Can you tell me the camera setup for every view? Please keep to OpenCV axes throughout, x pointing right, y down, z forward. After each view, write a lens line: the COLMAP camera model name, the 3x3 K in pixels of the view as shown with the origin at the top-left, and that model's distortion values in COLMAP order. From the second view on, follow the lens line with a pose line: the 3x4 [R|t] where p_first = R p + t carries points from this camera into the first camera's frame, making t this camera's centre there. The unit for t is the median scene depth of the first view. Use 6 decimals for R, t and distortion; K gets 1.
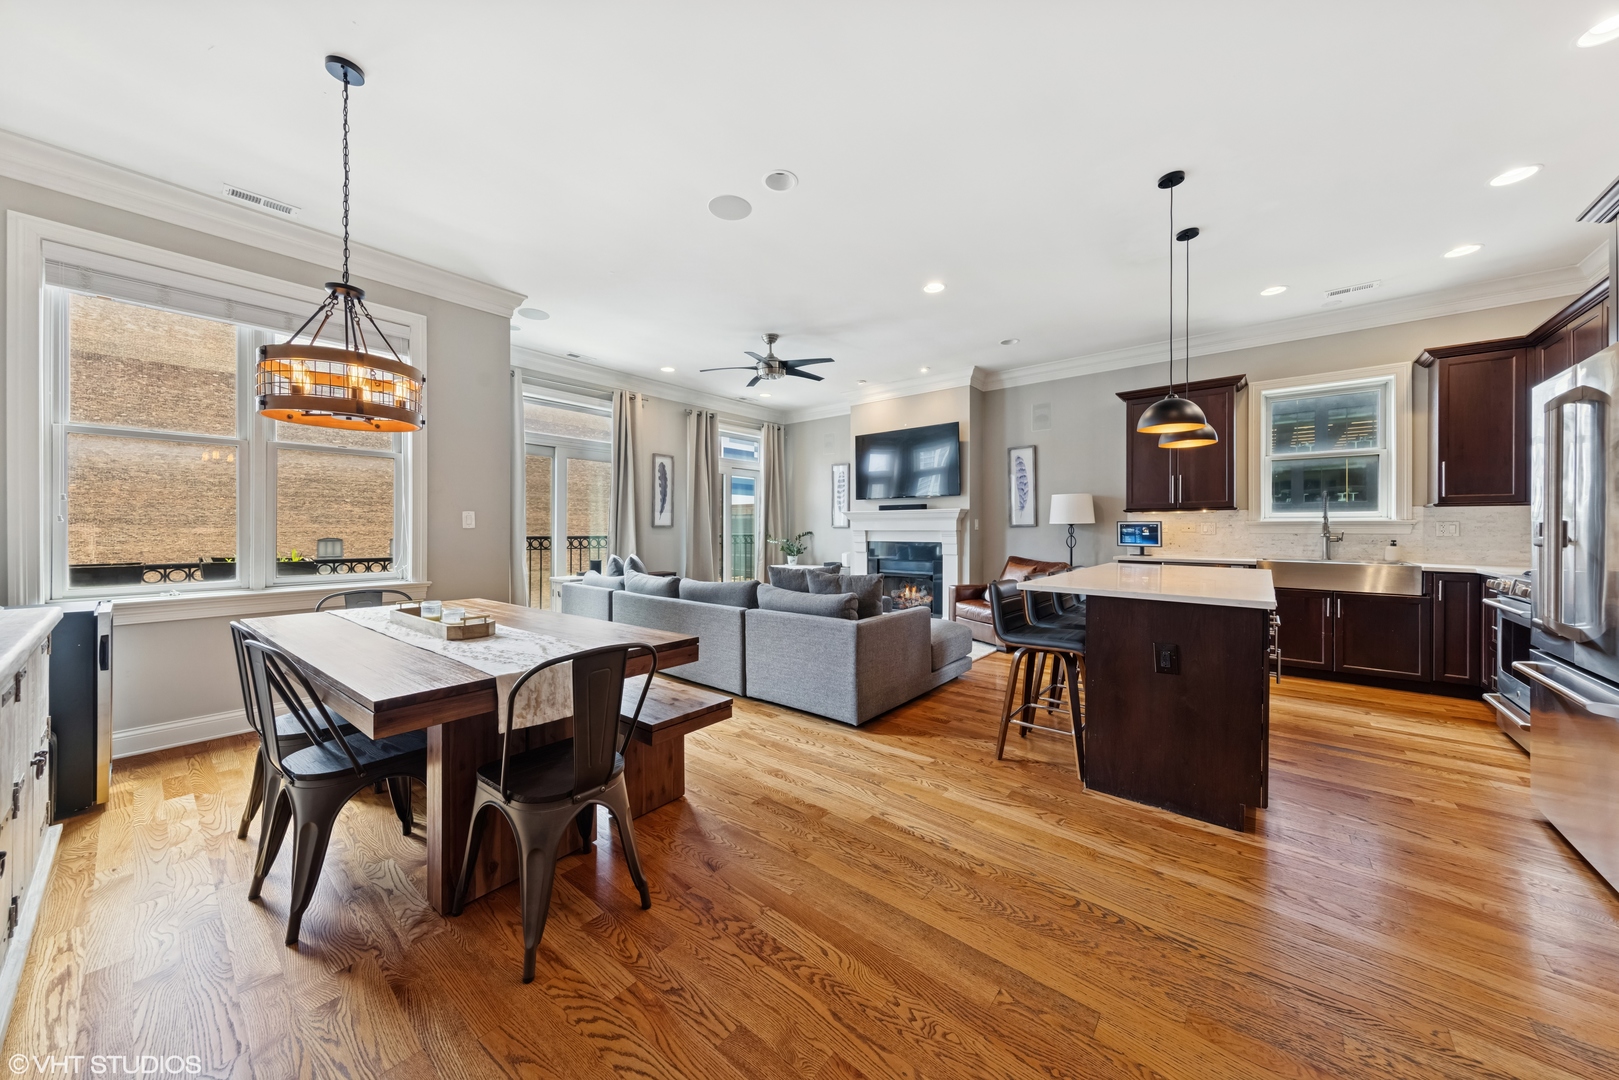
lens RADIAL K [[560.4, 0, 810.7], [0, 560.4, 529.7], [0, 0, 1]] dist [0.007694, -0.000096]
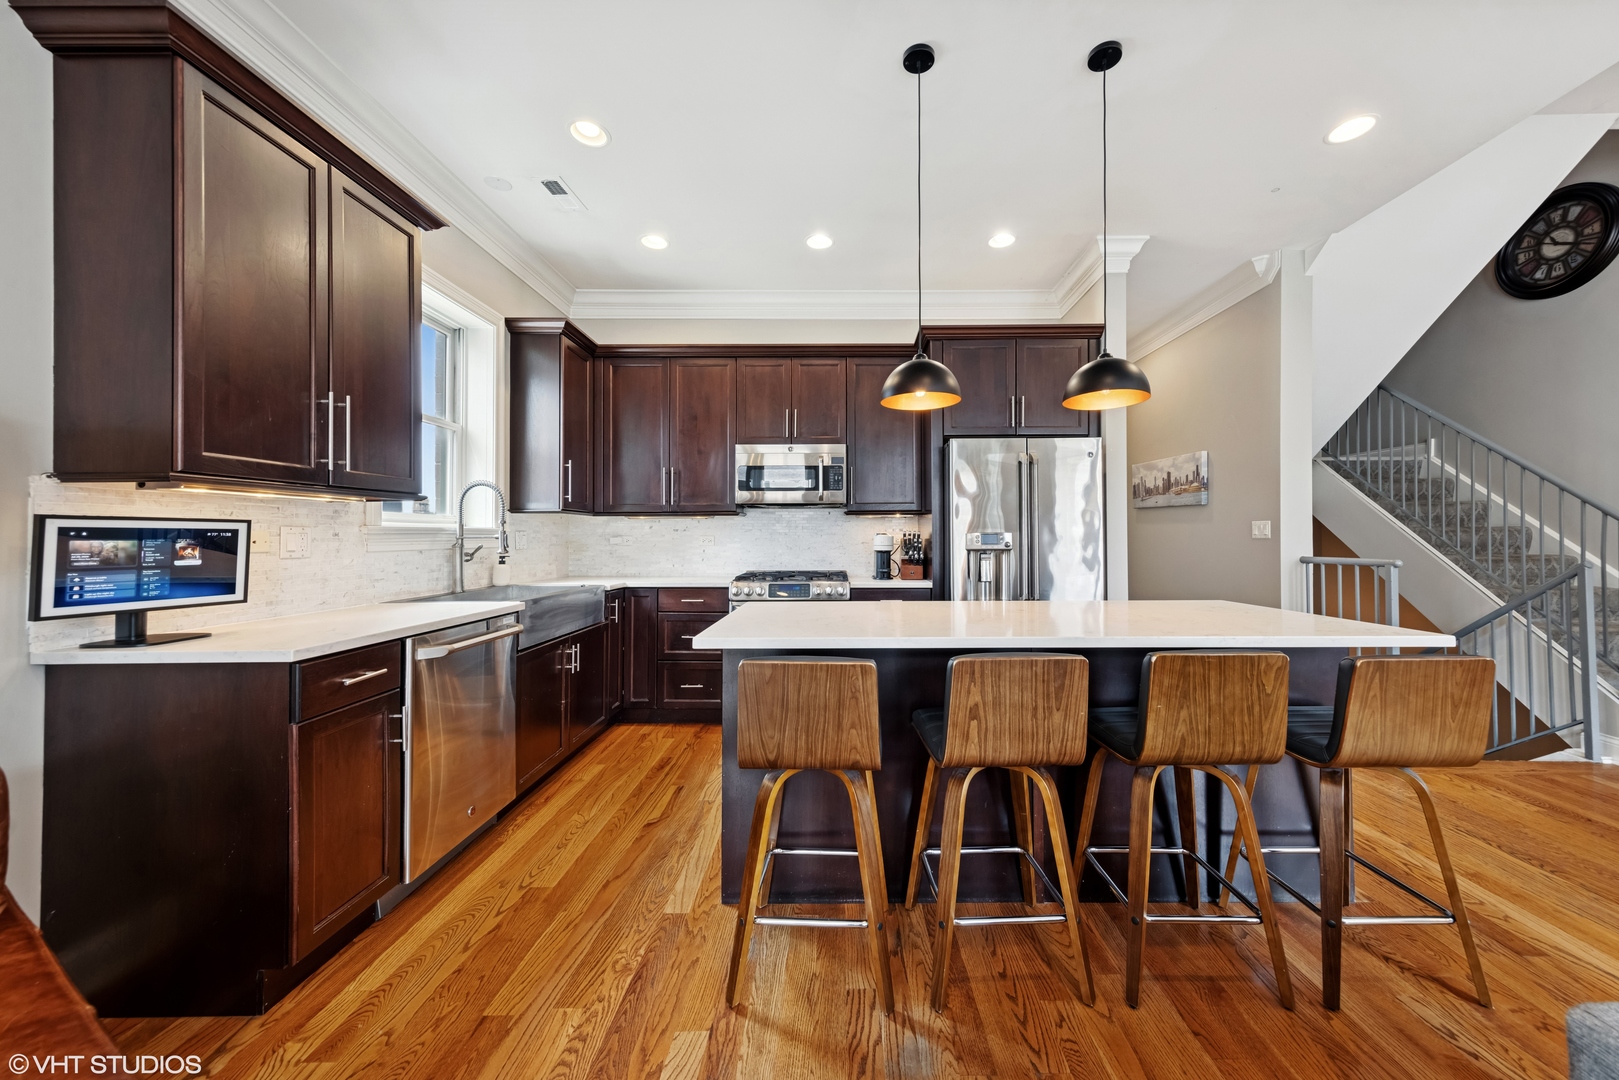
lens RADIAL K [[560.4, 0, 837.9], [0, 560.4, 529.7], [0, 0, 1]] dist [0.007694, -0.000096]
pose [[-0.624127, 0.011691, 0.781236, 0.196376], [0.004217, 0.999924, -0.011595, -0.005214], [-0.781312, -0.003942, -0.624129, 1.123697]]
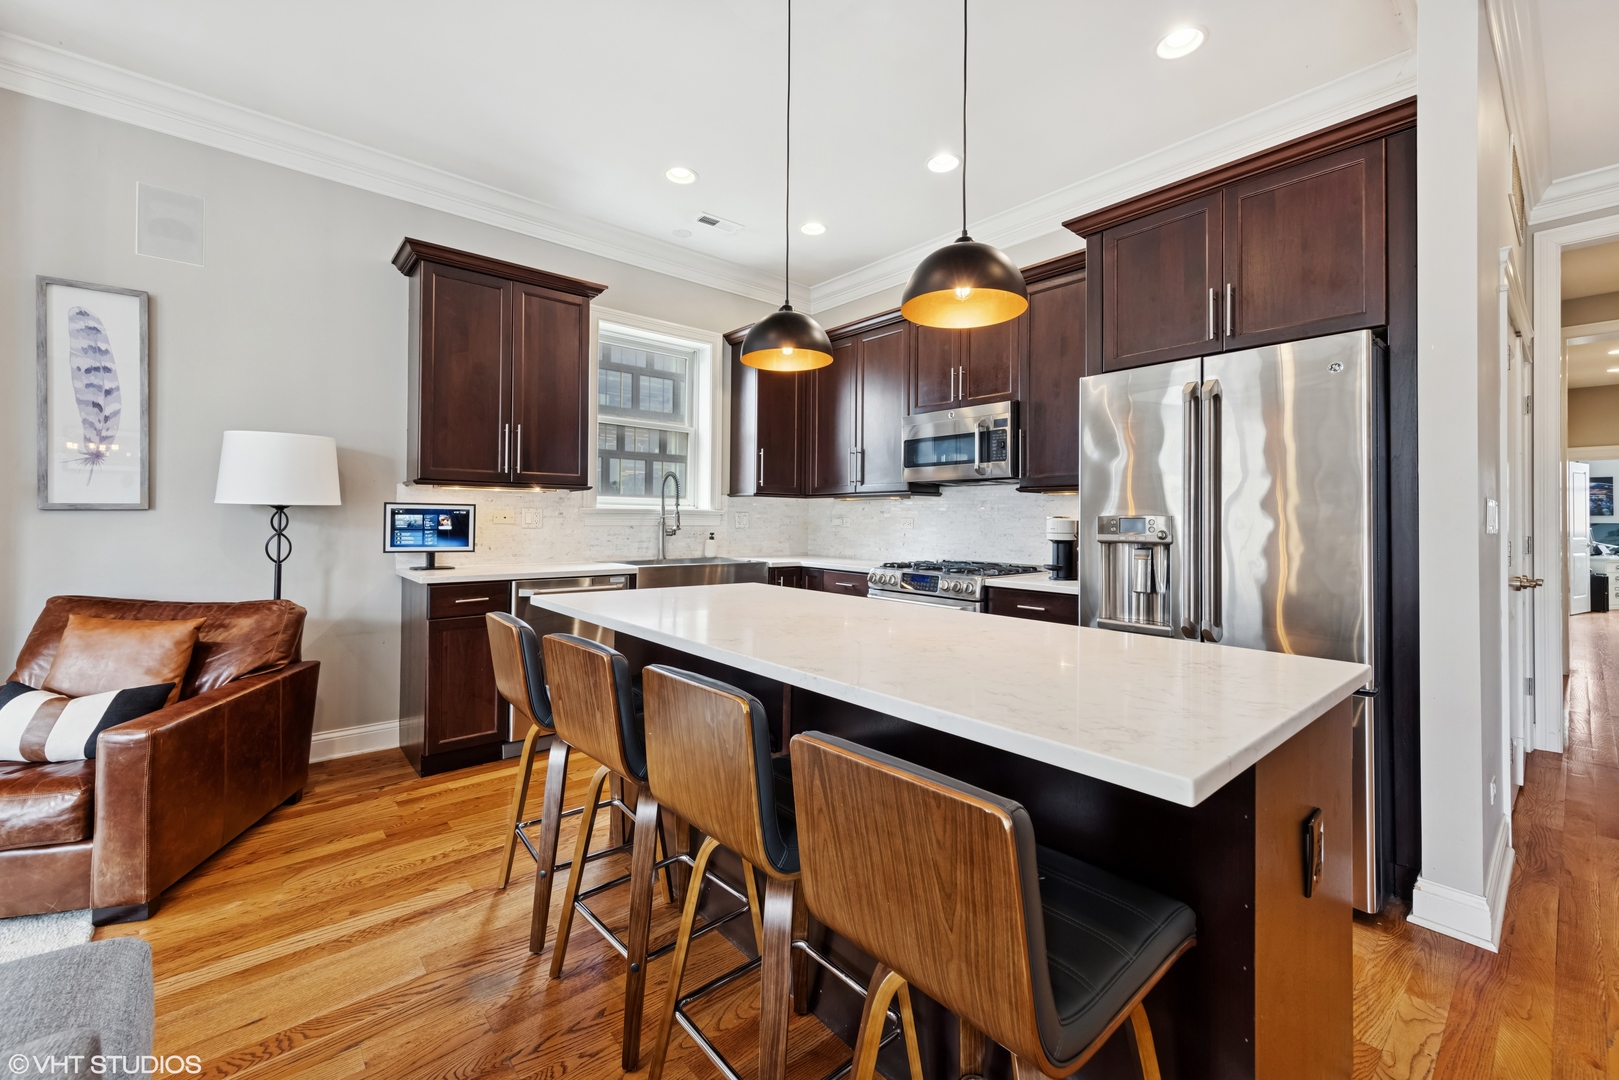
lens RADIAL K [[646.9, 0, 819.9], [0, 646.9, 509.9], [0, 0, 1]] dist [0.003171, 0.000097]
pose [[0.165254, 0.016897, 0.986106, 0.065162], [-0.008133, 0.999843, -0.015770, -0.002787], [-0.986218, -0.005414, 0.165365, 0.672992]]
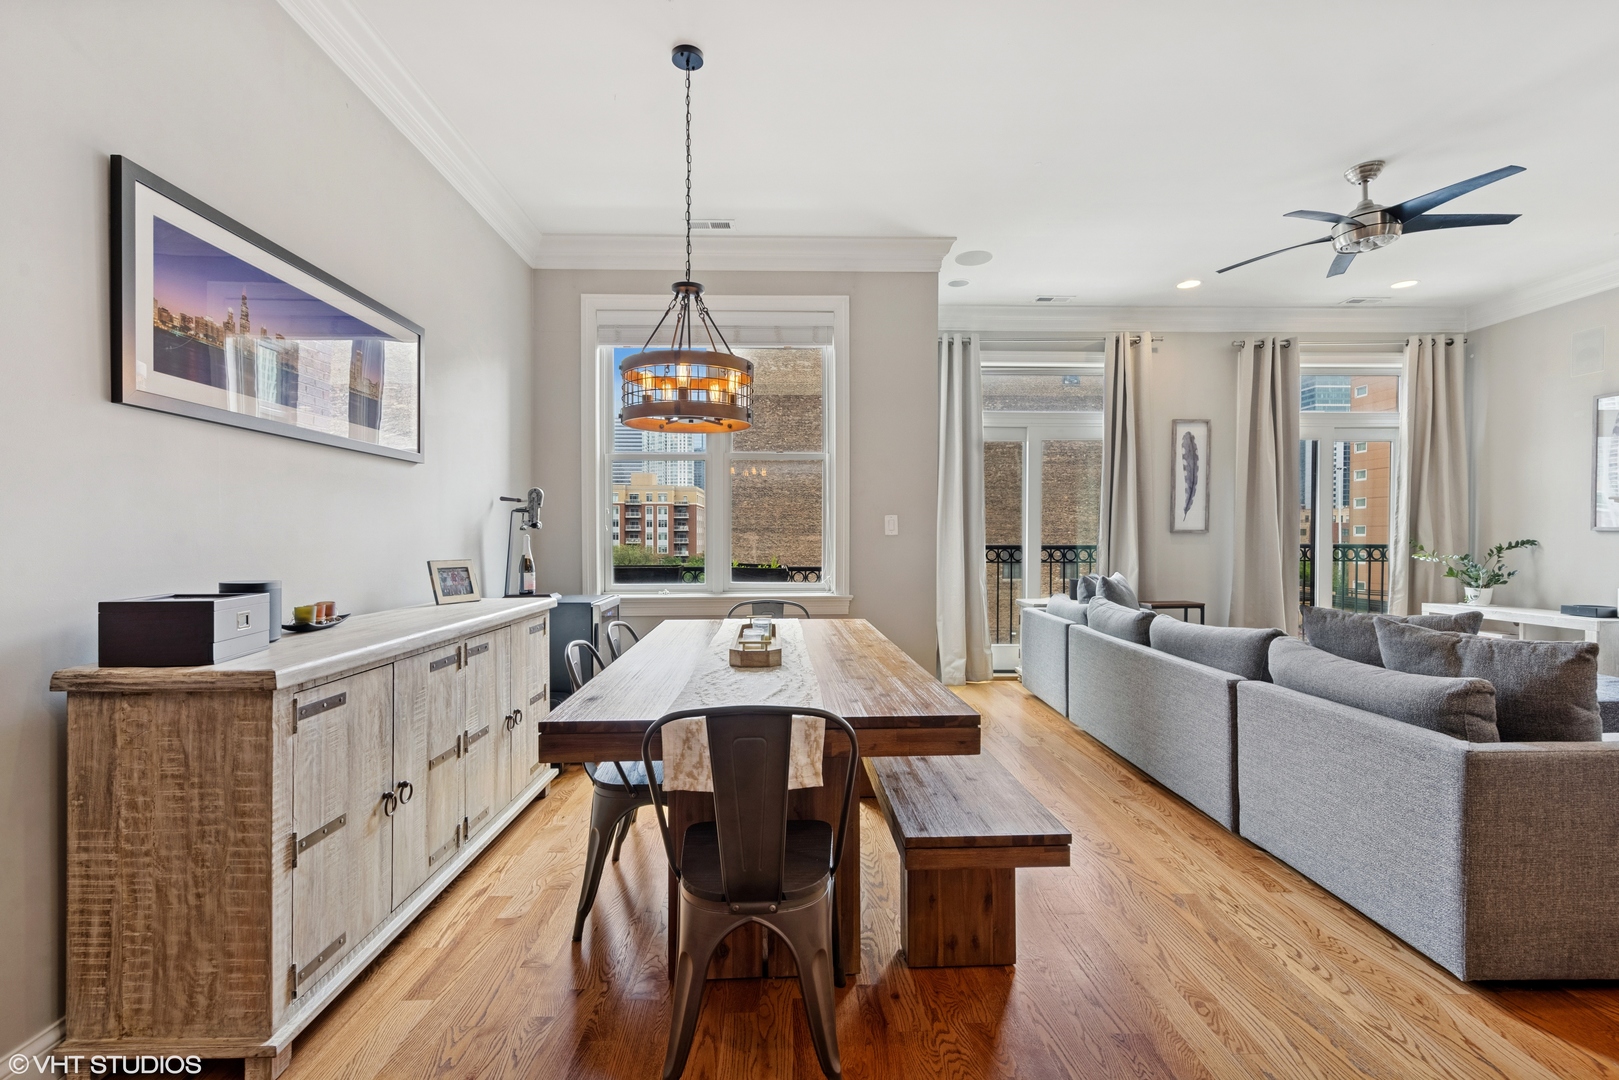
lens RADIAL K [[731.8, 0, 809.5], [0, 731.8, 548.5], [0, 0, 1]] dist [0.010252, -0.000968]
pose [[0.651218, 0.010988, -0.758811, 0.132374], [0.001086, 0.999881, 0.015410, 0.000267], [0.758890, -0.010859, 0.651128, 0.169705]]
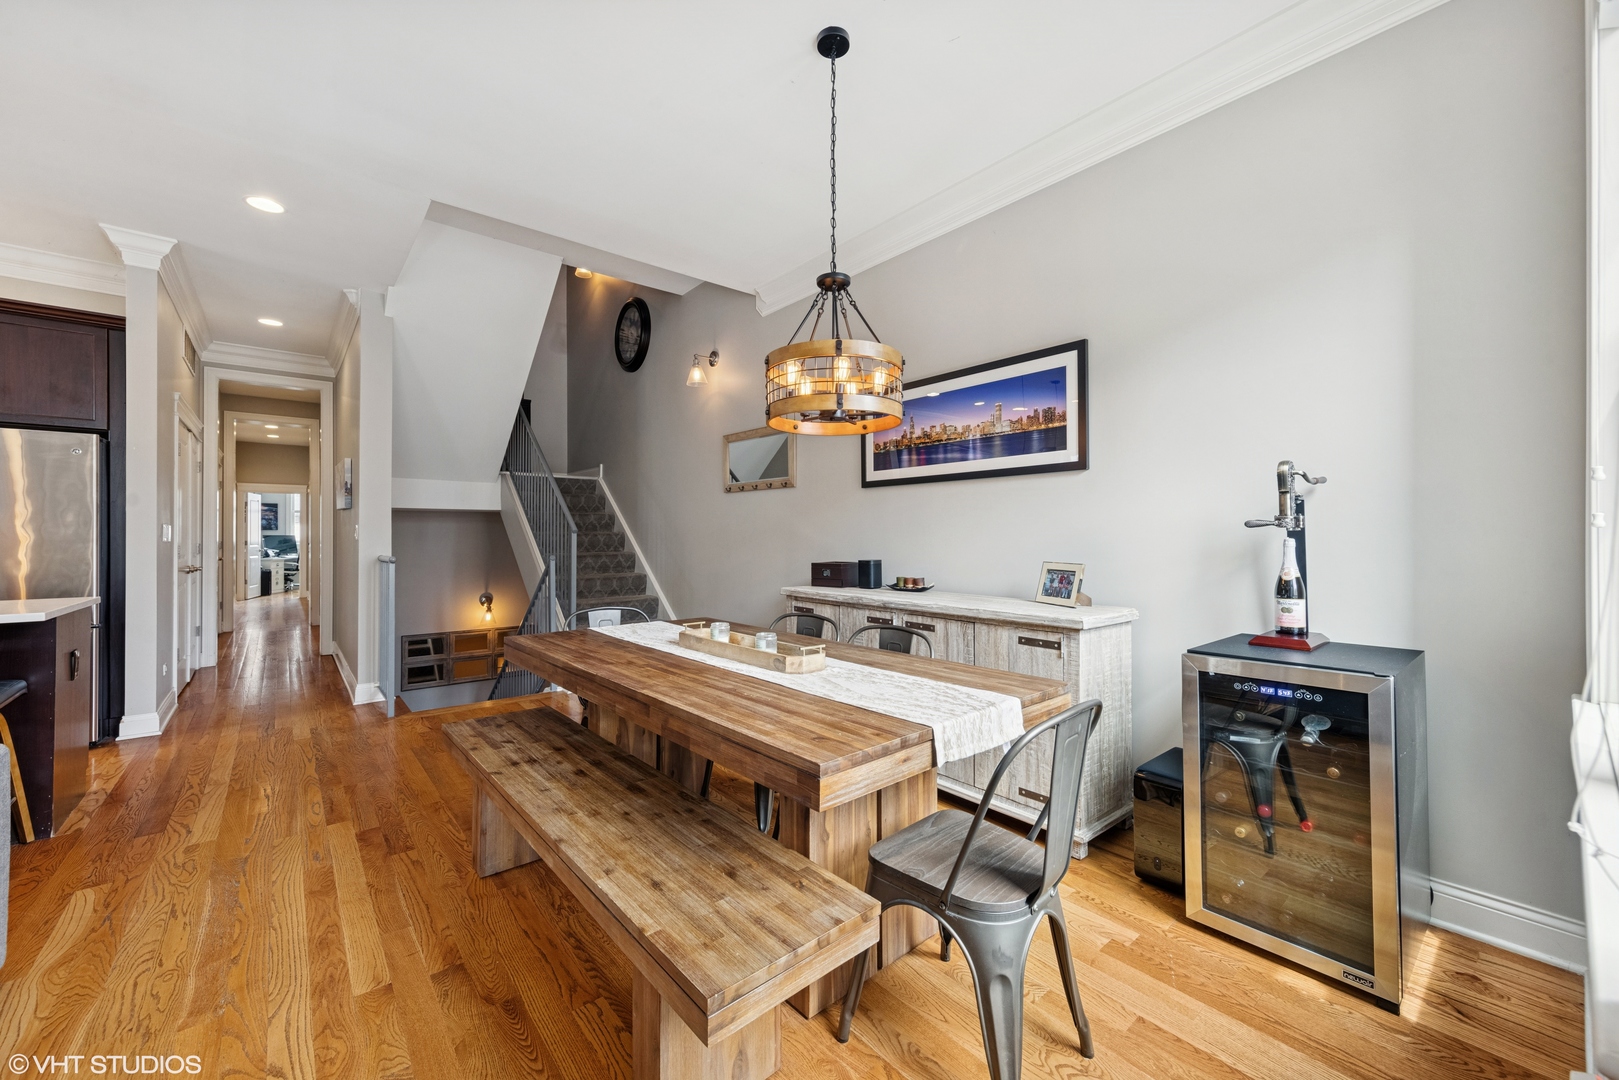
lens RADIAL K [[646.9, 0, 824.0], [0, 646.9, 534.9], [0, 0, 1]] dist [0.003171, 0.000097]
pose [[-0.983762, 0.000962, 0.179477, -0.503802], [0.000405, 0.999995, -0.003144, -0.003572], [-0.179479, -0.003020, -0.983757, 1.028316]]
